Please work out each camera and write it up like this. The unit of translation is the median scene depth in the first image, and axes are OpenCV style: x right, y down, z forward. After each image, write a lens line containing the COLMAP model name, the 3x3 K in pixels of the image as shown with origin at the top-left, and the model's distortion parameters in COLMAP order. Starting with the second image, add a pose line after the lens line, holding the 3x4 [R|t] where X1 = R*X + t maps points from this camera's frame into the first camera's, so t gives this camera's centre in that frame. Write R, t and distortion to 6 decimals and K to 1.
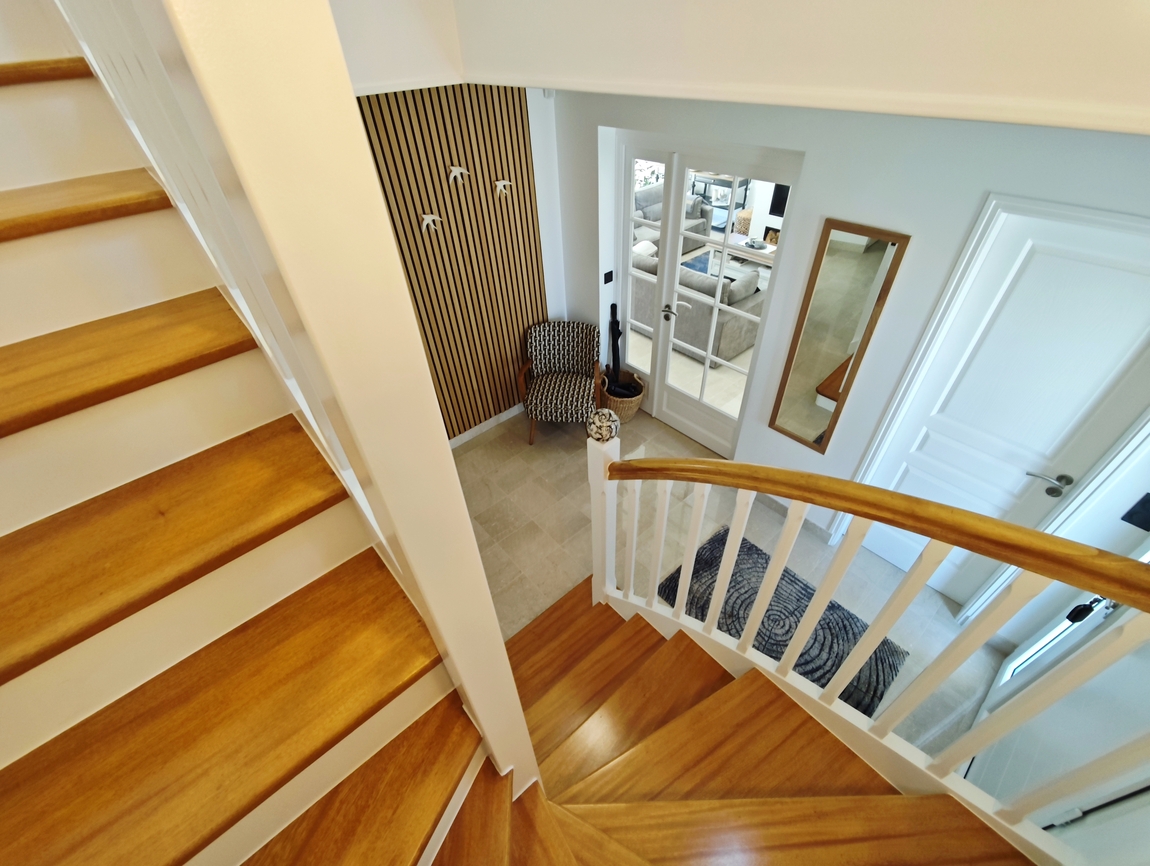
lens RADIAL K [[481.5, 0, 575.6], [0, 481.5, 430.0], [0, 0, 1]] dist [-0.002237, 0.000092]
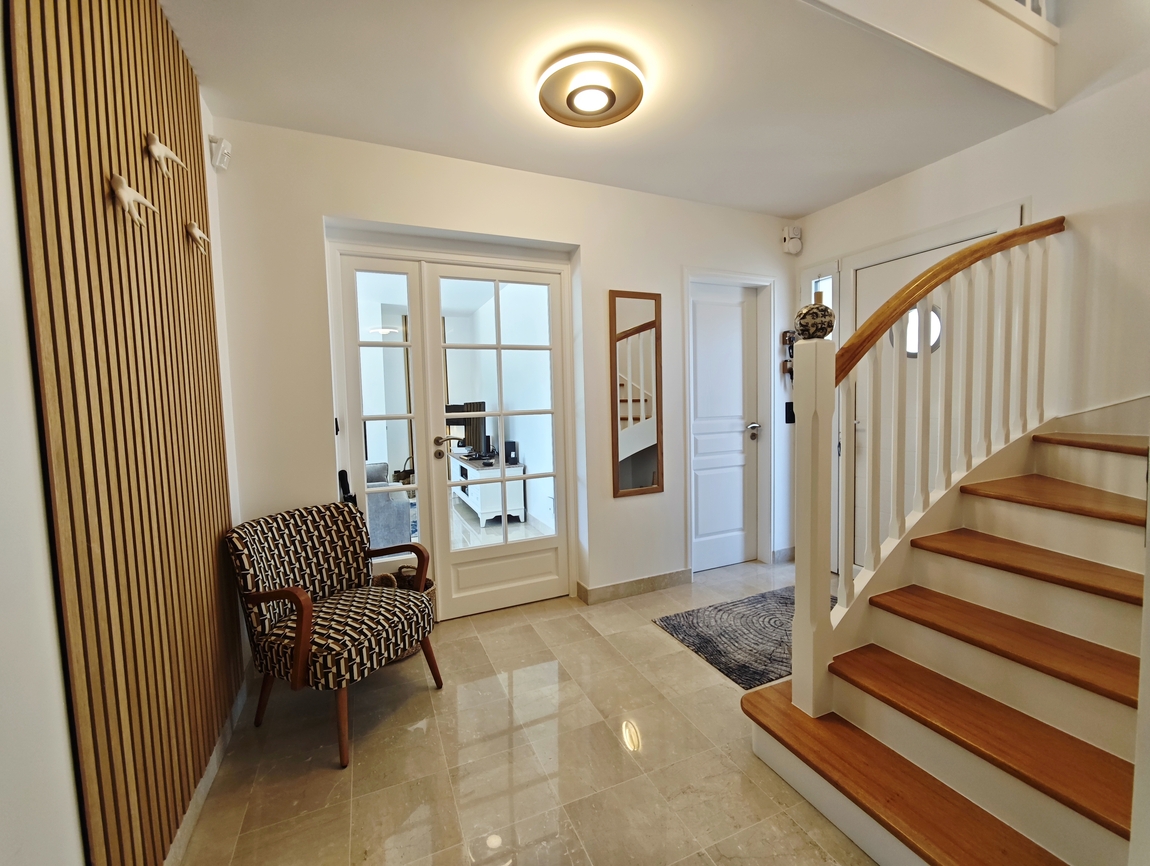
lens RADIAL K [[481.5, 0, 577.2], [0, 481.5, 431.5], [0, 0, 1]] dist [-0.002237, 0.000092]
pose [[0.294190, -0.023699, 0.955453, -0.760570], [0.635481, 0.751548, -0.177027, 0.022546], [-0.713874, 0.659252, 0.236158, 1.005546]]
